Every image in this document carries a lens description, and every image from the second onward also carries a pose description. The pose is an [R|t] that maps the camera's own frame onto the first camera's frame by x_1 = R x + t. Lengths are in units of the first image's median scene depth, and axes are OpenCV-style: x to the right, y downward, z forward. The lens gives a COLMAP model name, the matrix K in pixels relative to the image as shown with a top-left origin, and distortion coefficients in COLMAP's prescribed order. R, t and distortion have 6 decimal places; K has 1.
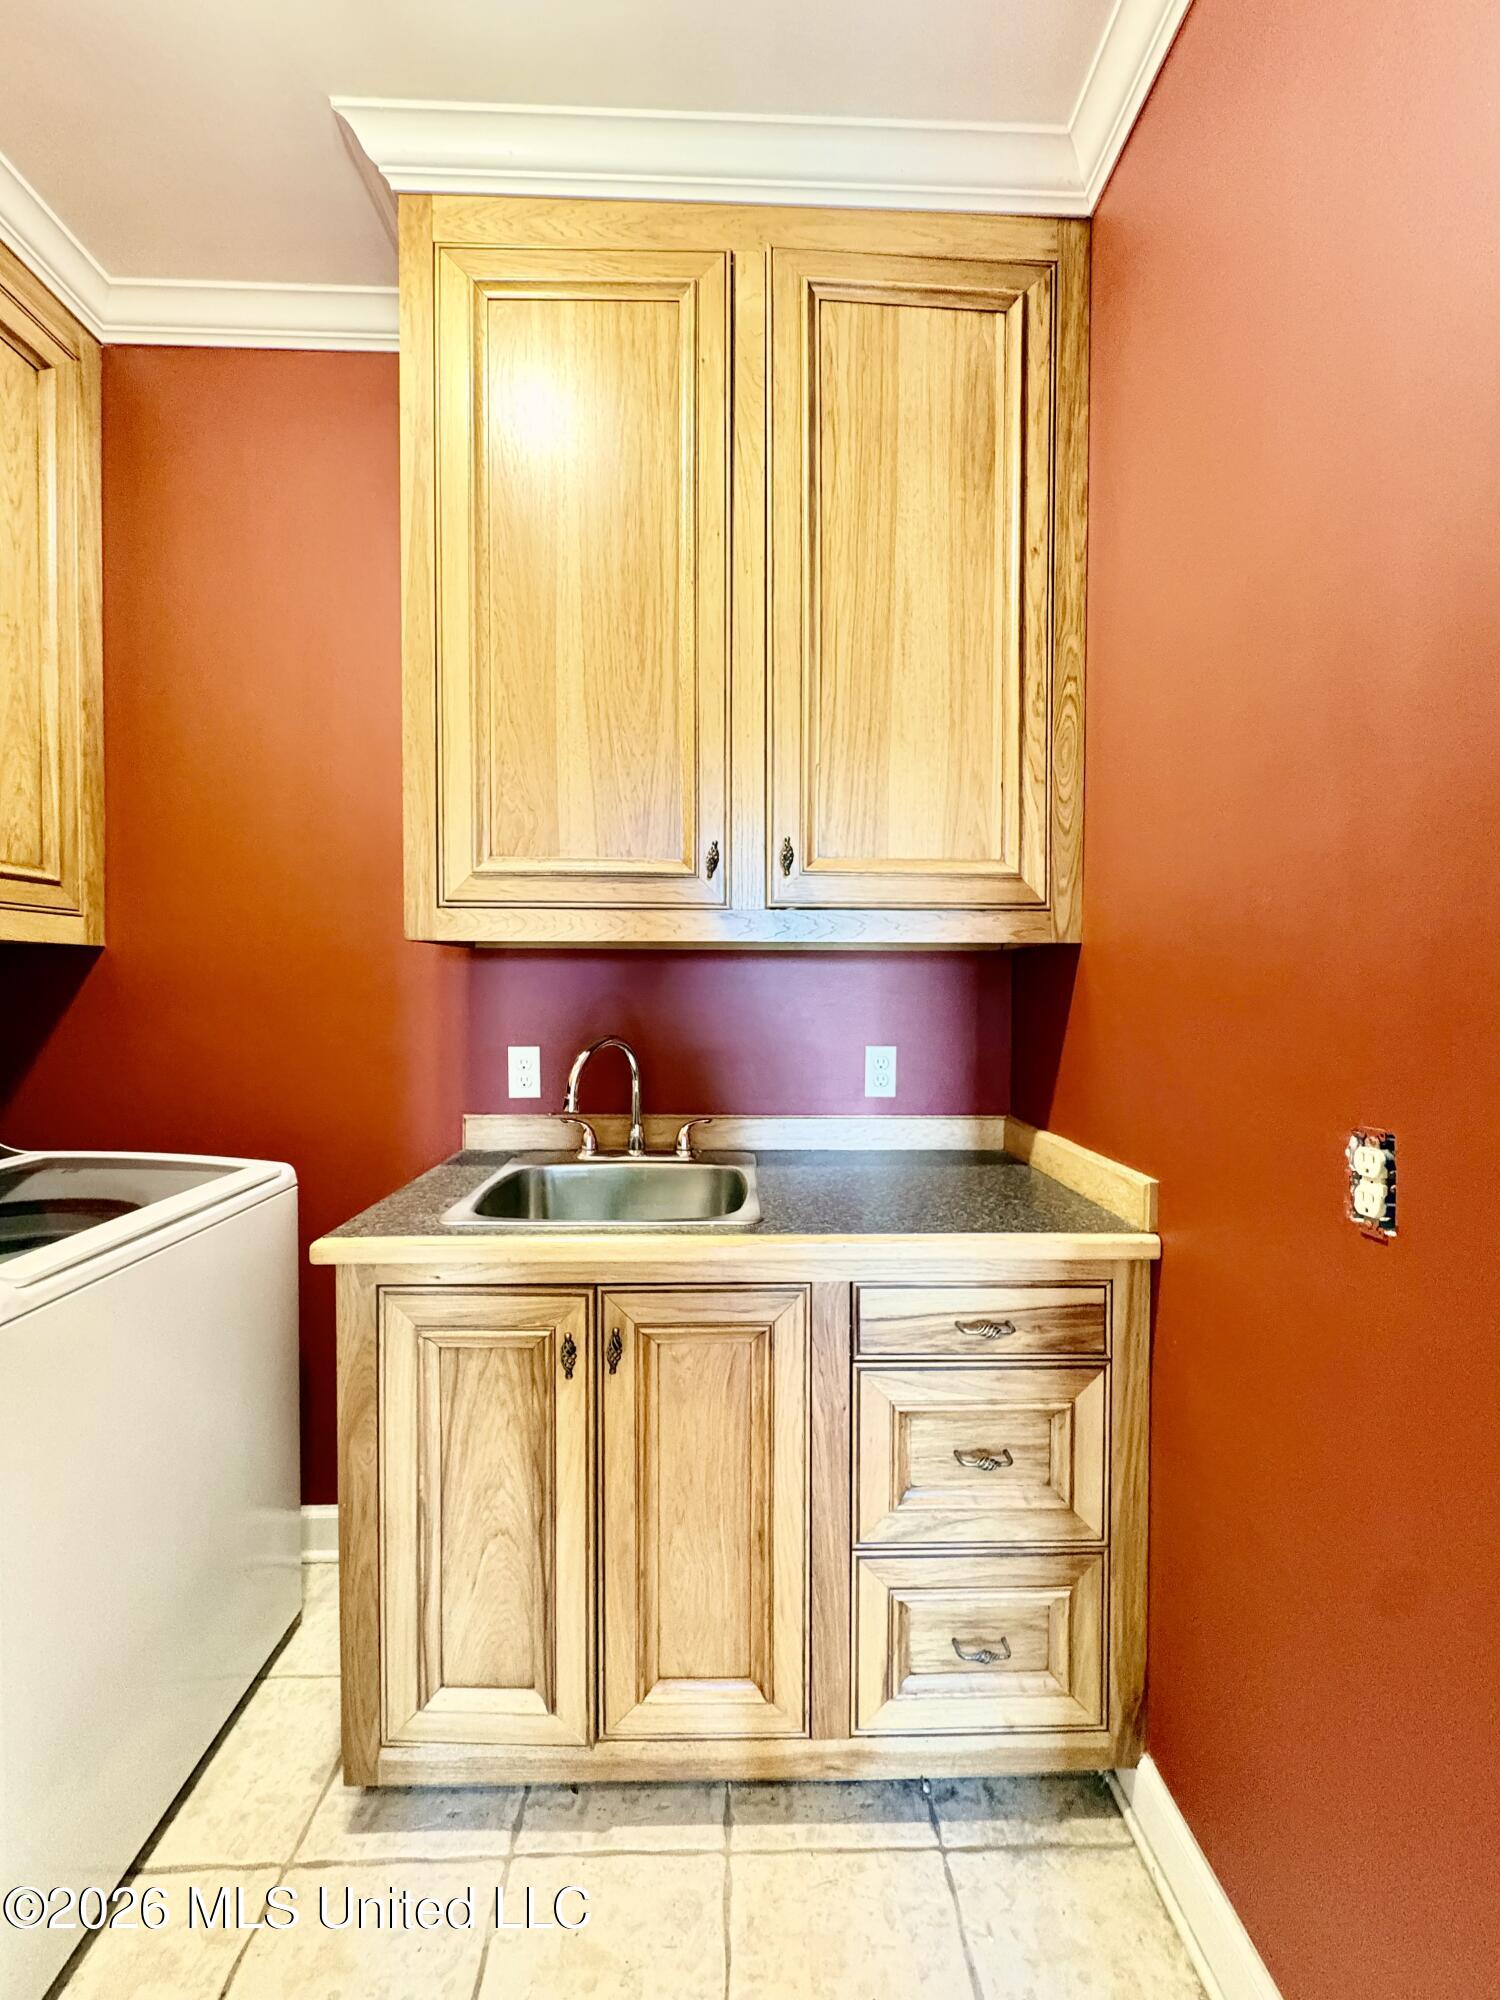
lens RADIAL K [[793.3, 0, 754.7], [0, 793.3, 996.8], [0, 0, 1]] dist [0.001975, -0.000324]
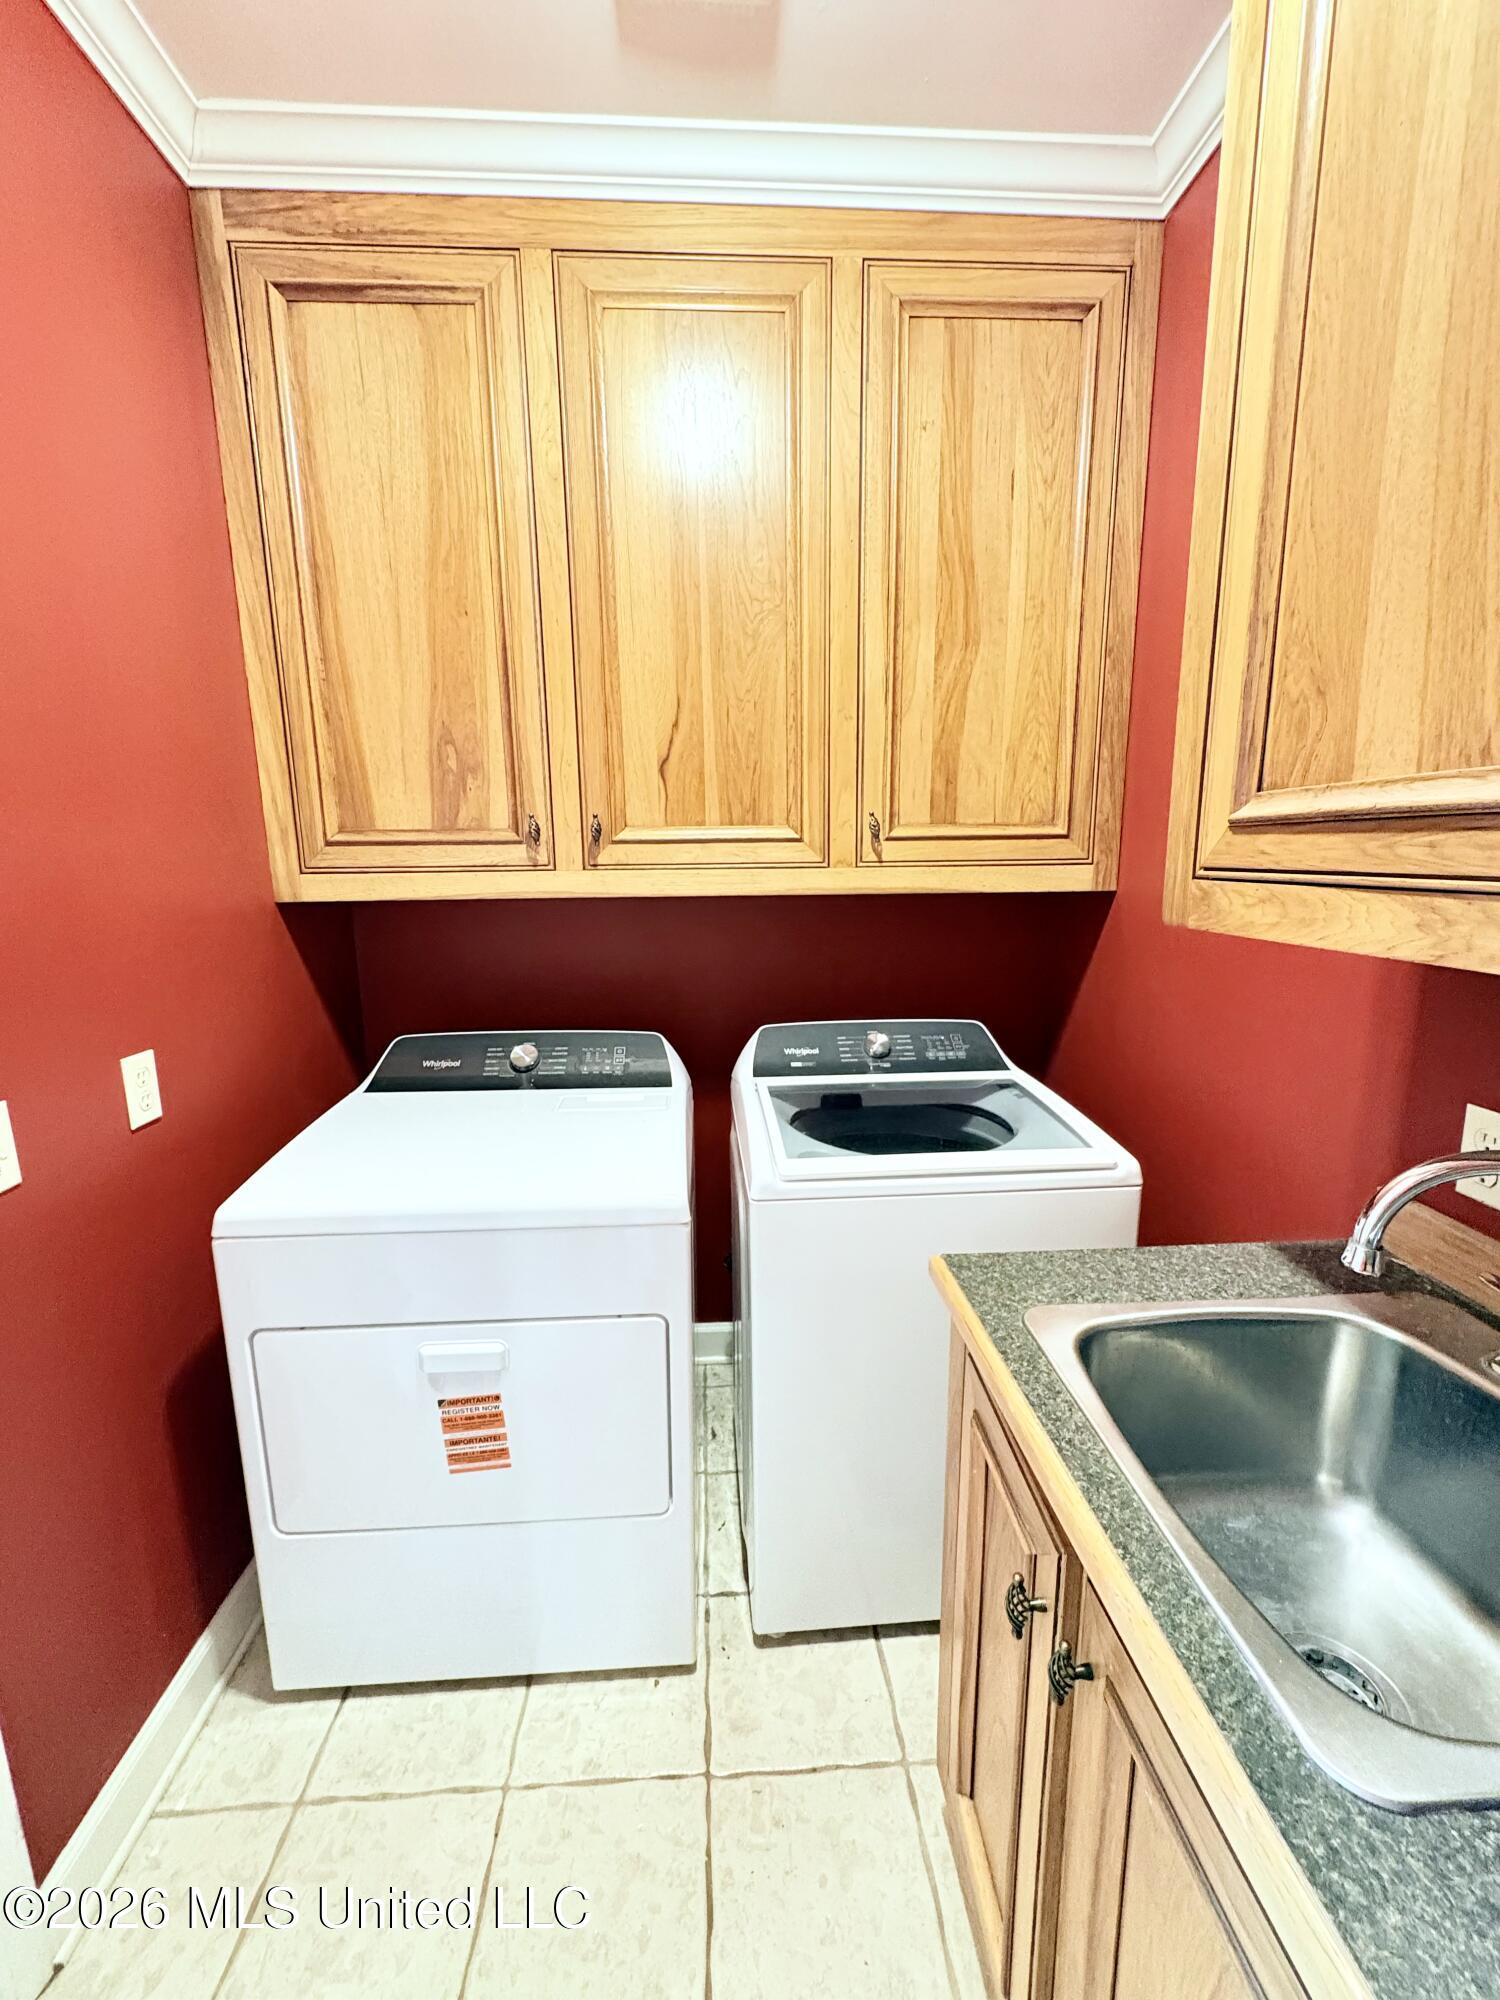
lens RADIAL K [[793.3, 0, 757.1], [0, 793.3, 1001.9], [0, 0, 1]] dist [0.001975, -0.000324]
pose [[0.041242, 0.178772, -0.983026, 0.233495], [-0.010825, 0.983885, 0.178474, -0.116224], [0.999091, 0.003281, 0.042513, 0.564766]]
